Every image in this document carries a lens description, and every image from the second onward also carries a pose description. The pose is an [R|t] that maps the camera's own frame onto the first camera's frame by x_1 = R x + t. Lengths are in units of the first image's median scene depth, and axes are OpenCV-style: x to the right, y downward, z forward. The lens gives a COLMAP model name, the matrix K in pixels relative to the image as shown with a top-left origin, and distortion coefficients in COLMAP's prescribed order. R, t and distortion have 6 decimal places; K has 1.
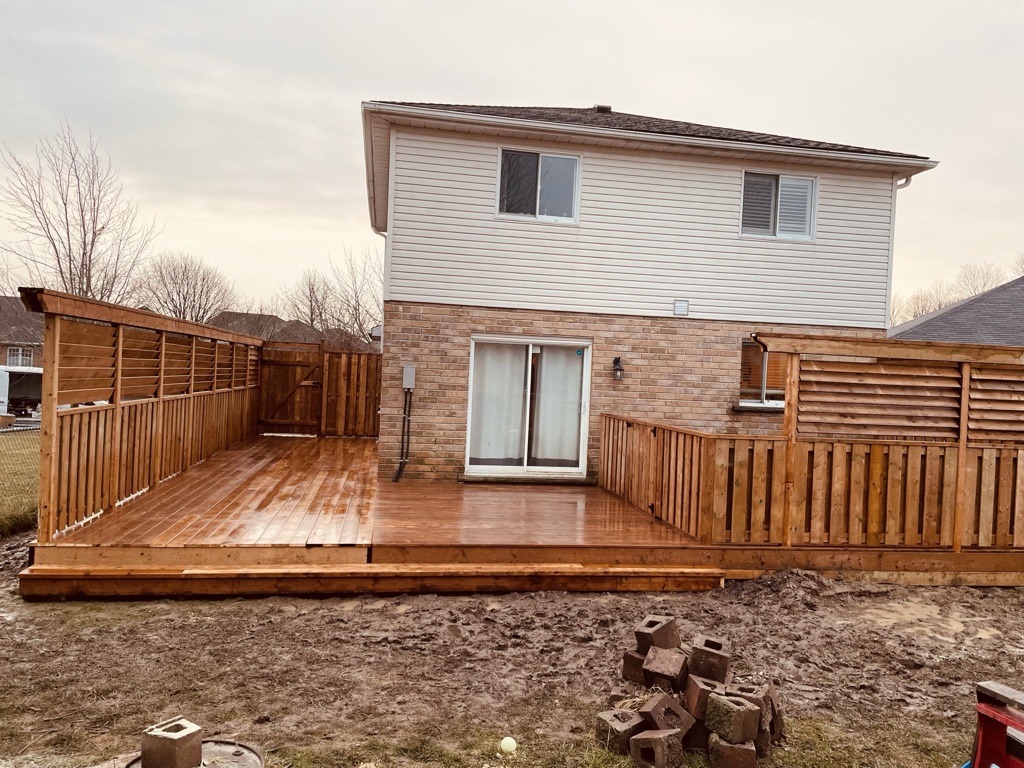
lens RADIAL K [[759.9, 0, 508.5], [0, 759.9, 385.2], [0, 0, 1]] dist [0.039207, -0.024021]
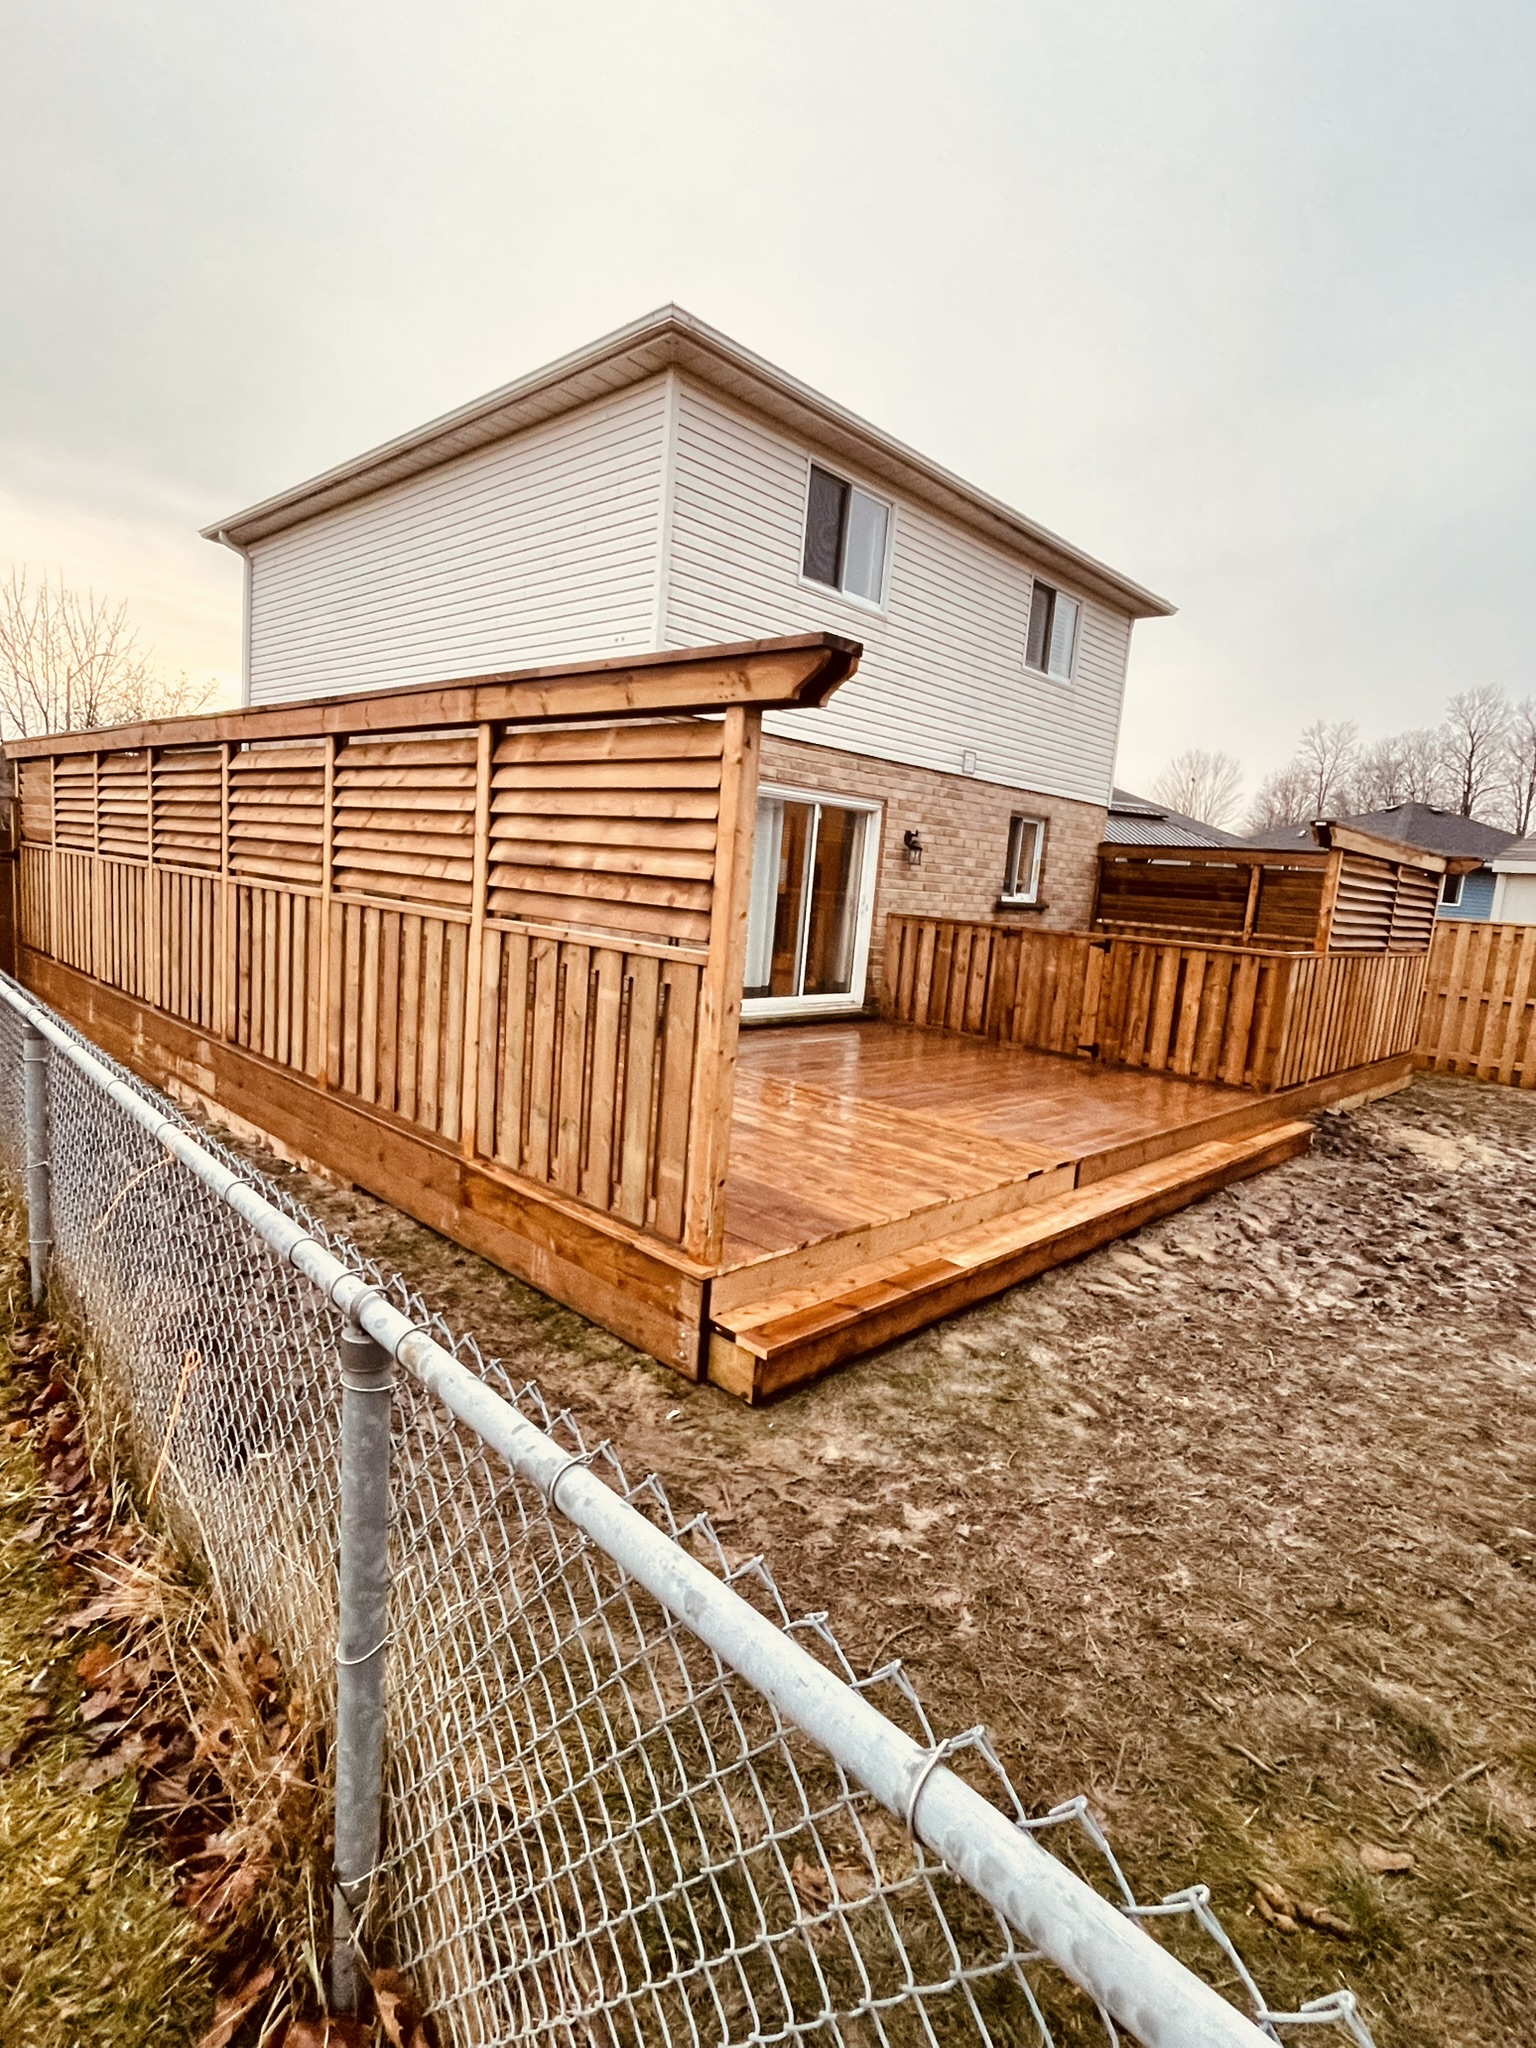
lens RADIAL K [[1047.1, 0, 774.5], [0, 1047.1, 1015.2], [0, 0, 1]] dist [0.001770, -0.000020]
pose [[0.803207, -0.062028, 0.592462, -0.734544], [-0.035792, 0.987742, 0.151936, -0.015916], [-0.594624, -0.143242, 0.791141, 0.436556]]
